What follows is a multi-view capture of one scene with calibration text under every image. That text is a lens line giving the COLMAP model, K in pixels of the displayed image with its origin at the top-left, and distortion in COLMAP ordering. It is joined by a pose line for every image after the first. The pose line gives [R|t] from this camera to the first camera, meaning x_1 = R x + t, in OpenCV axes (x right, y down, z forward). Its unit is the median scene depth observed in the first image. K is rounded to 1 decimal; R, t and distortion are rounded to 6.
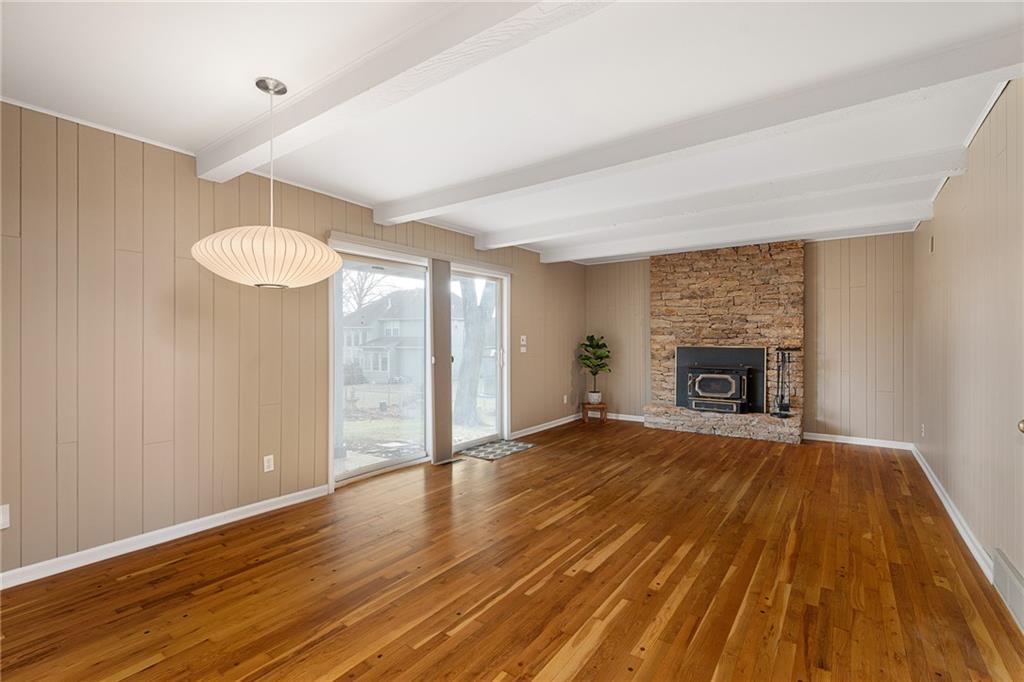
lens RADIAL K [[467.0, 0, 505.9], [0, 467.0, 340.1], [0, 0, 1]] dist [-0.009289, 0.001873]
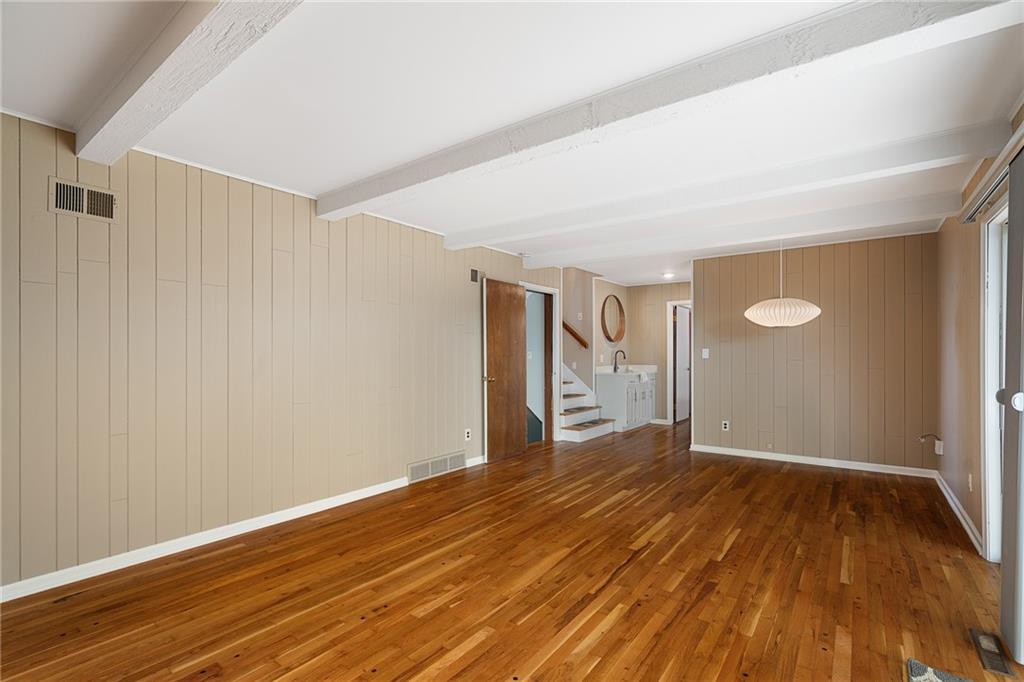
lens RADIAL K [[467.0, 0, 519.6], [0, 467.0, 351.6], [0, 0, 1]] dist [-0.009289, 0.001873]
pose [[-0.999979, 0.003779, -0.005350, 0.208987], [0.003820, 0.999964, -0.007594, 0.002289], [0.005321, -0.007614, -0.999957, 0.991349]]
